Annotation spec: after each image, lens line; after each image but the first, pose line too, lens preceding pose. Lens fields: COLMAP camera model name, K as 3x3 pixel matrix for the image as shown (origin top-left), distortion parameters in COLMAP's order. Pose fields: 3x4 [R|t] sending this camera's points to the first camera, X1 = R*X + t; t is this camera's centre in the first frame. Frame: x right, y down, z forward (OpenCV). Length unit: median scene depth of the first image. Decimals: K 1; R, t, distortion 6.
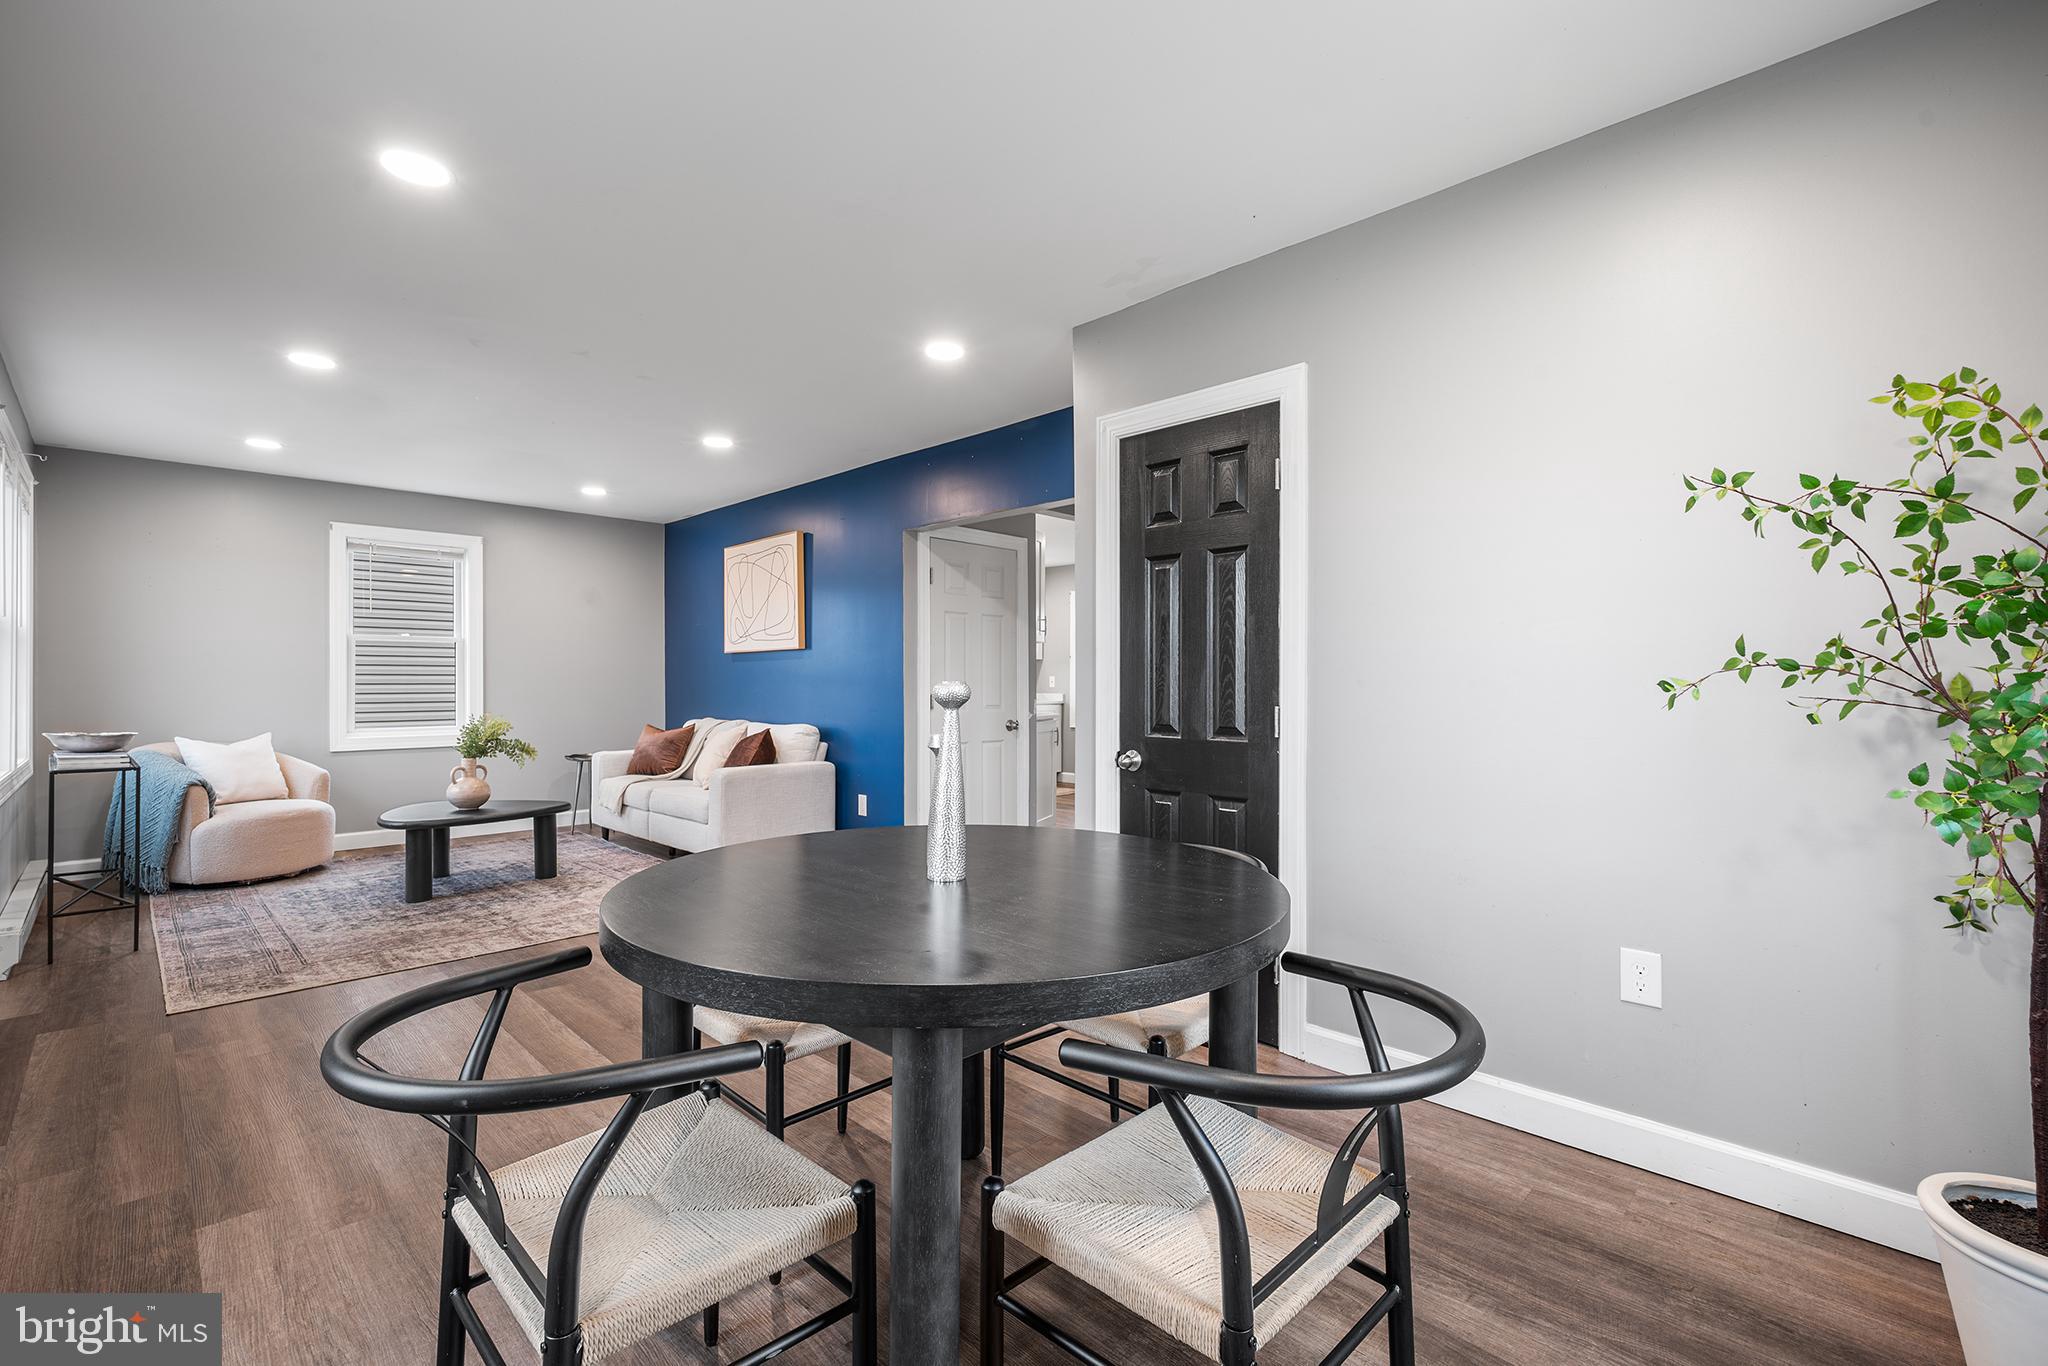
lens RADIAL K [[883.3, 0, 1018.2], [0, 883.3, 690.9], [0, 0, 1]] dist [0.001126, 0.000047]
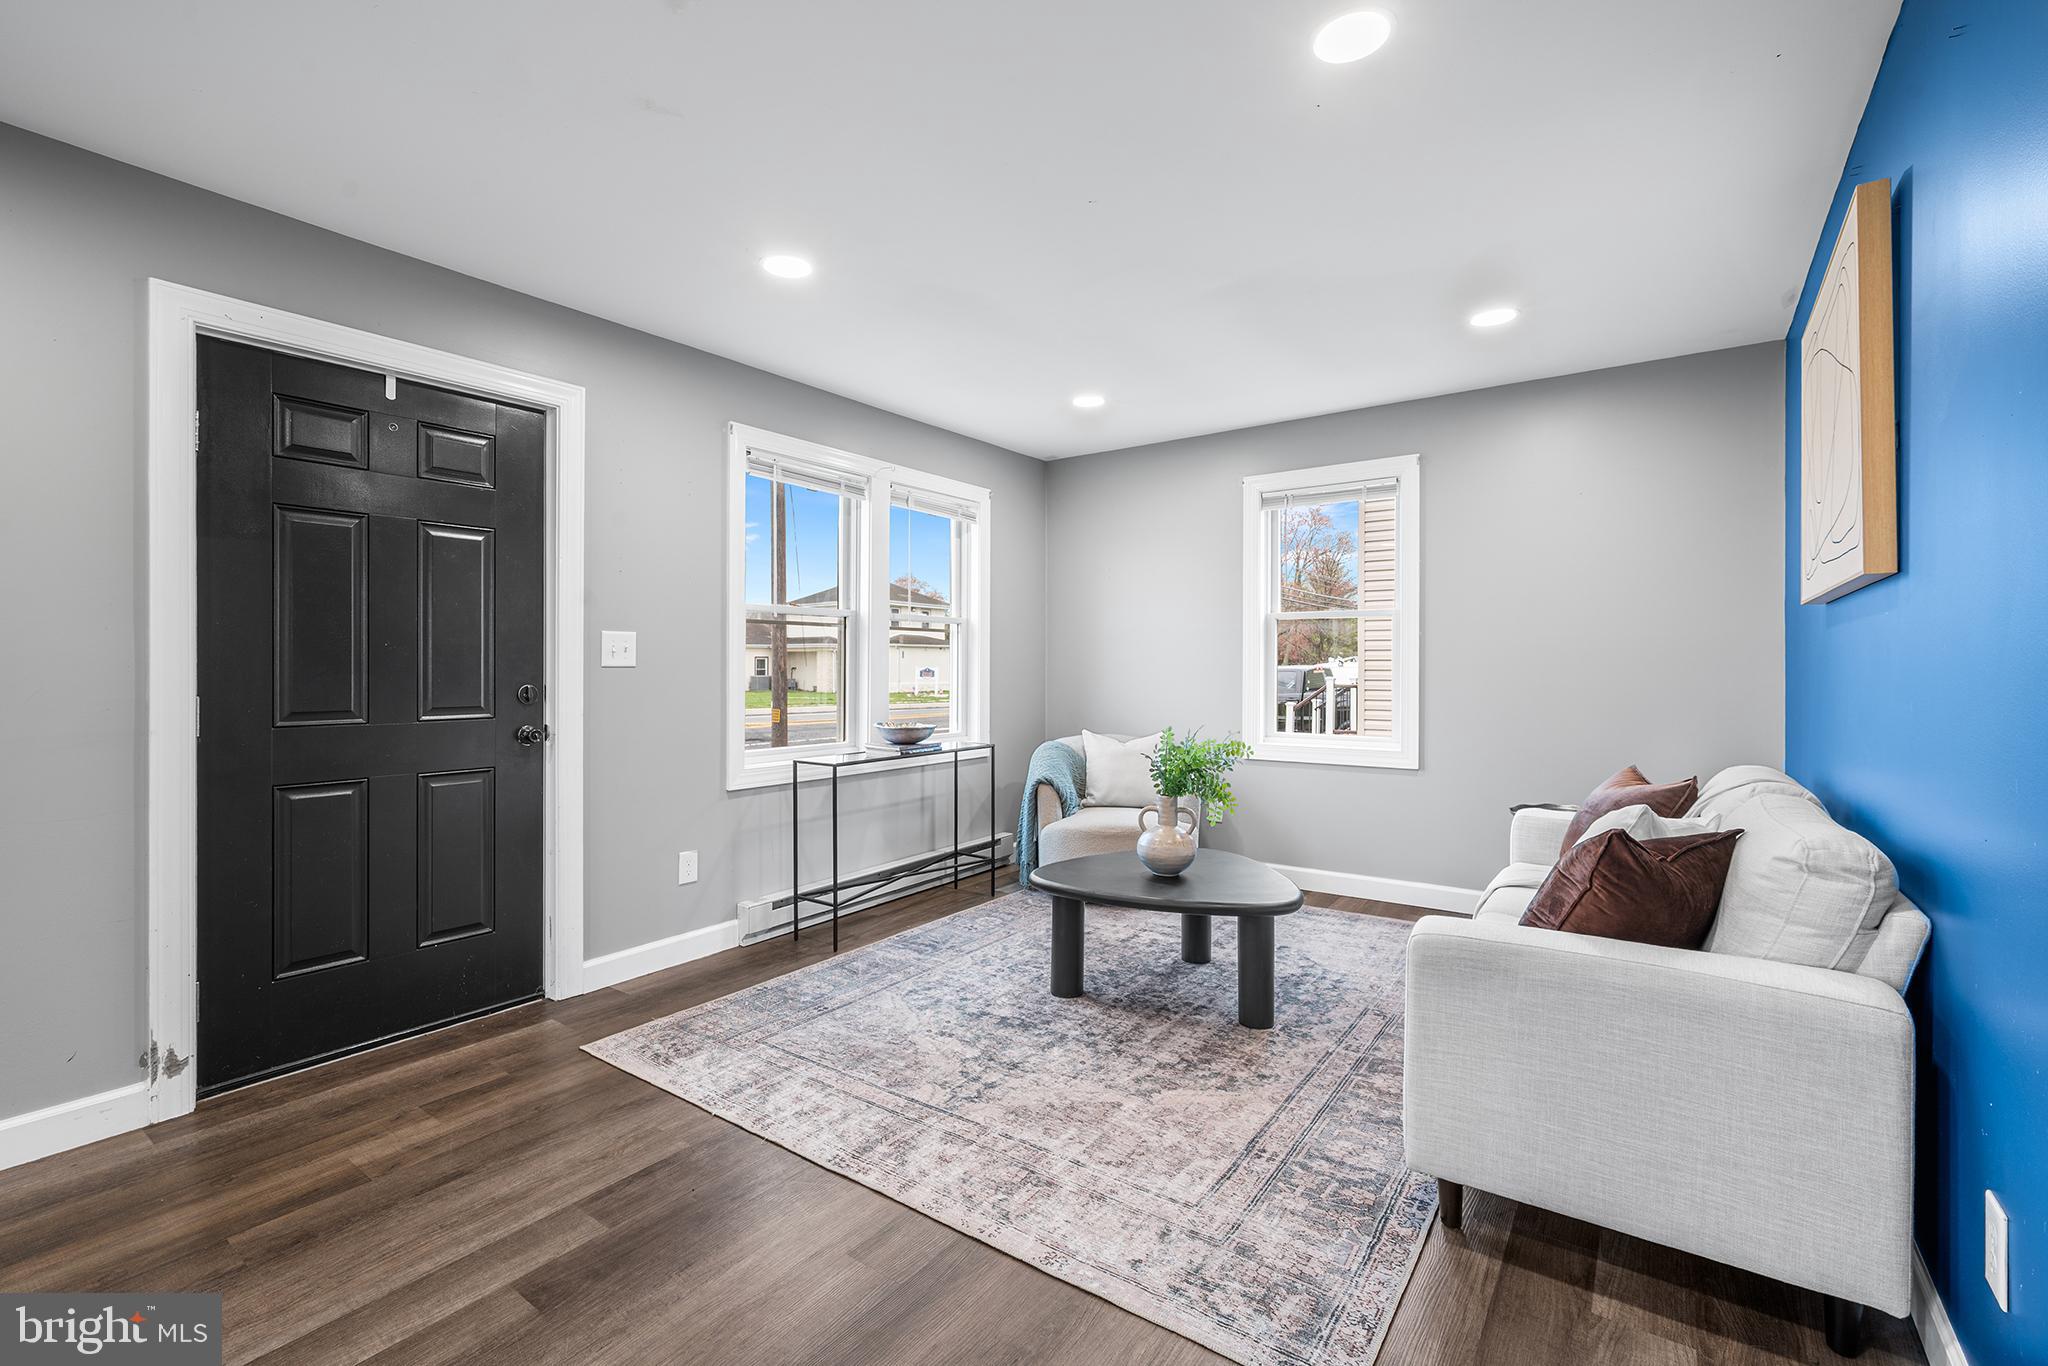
lens RADIAL K [[895.7, 0, 1020.9], [0, 895.7, 664.2], [0, 0, 1]] dist [0.001414, -0.000399]
pose [[0.155625, -0.001982, -0.987814, 0.008957], [-0.006932, 0.999971, -0.003099, -0.015192], [0.987792, 0.007330, 0.155606, 0.718618]]
